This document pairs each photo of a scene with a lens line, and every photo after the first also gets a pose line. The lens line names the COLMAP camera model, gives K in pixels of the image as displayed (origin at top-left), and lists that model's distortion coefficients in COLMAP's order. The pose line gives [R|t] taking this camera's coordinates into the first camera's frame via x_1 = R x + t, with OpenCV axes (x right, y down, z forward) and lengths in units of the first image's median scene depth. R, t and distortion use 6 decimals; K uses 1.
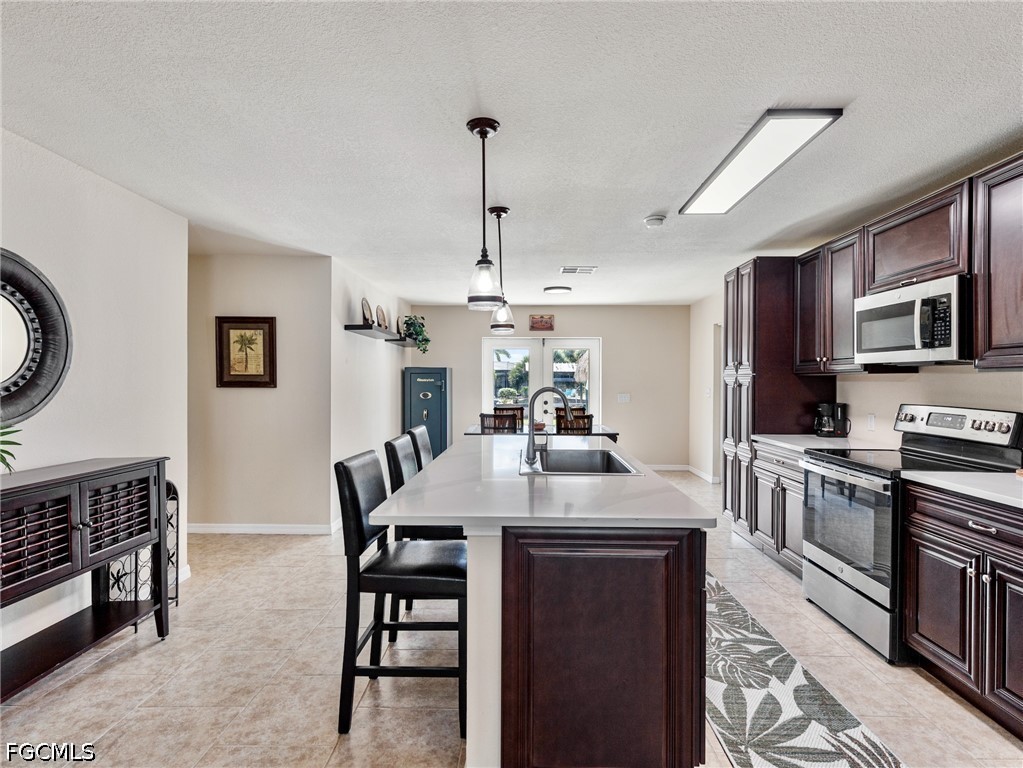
lens RADIAL K [[518.4, 0, 518.2], [0, 518.4, 387.0], [0, 0, 1]] dist [0.010269, -0.003223]
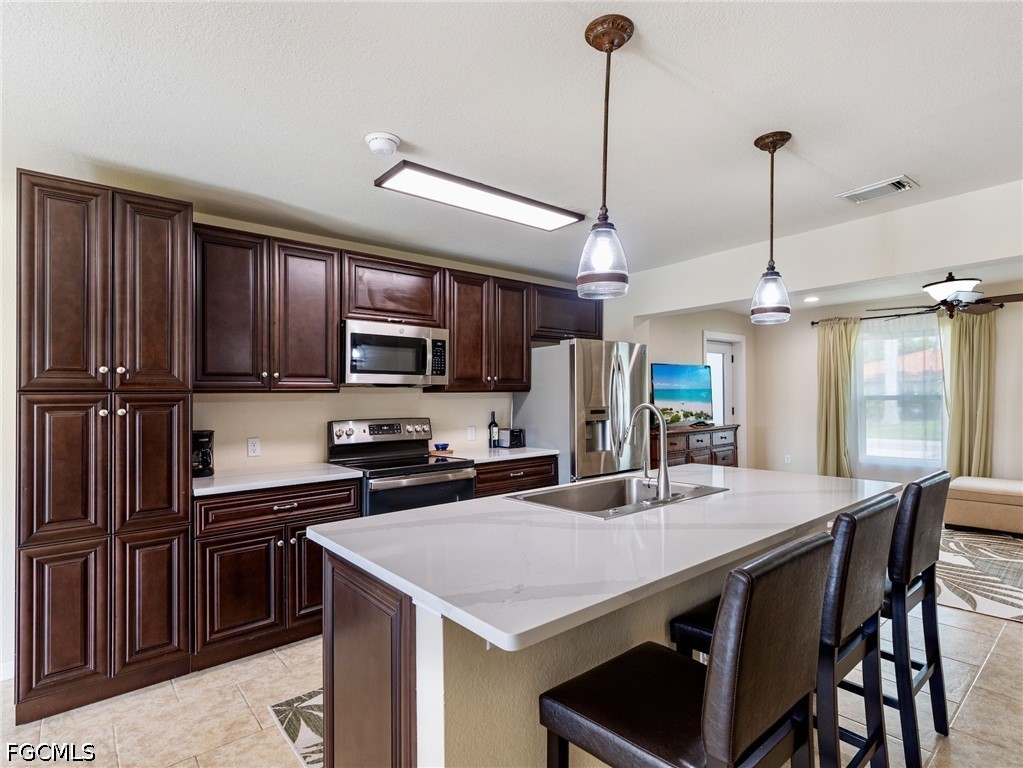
lens RADIAL K [[518.4, 0, 523.0], [0, 518.4, 396.7], [0, 0, 1]] dist [0.010269, -0.003223]
pose [[-0.662271, 0.008535, 0.749216, -0.348170], [0.021019, 0.999753, 0.007191, -0.017499], [-0.748970, 0.020510, -0.662287, 1.416657]]
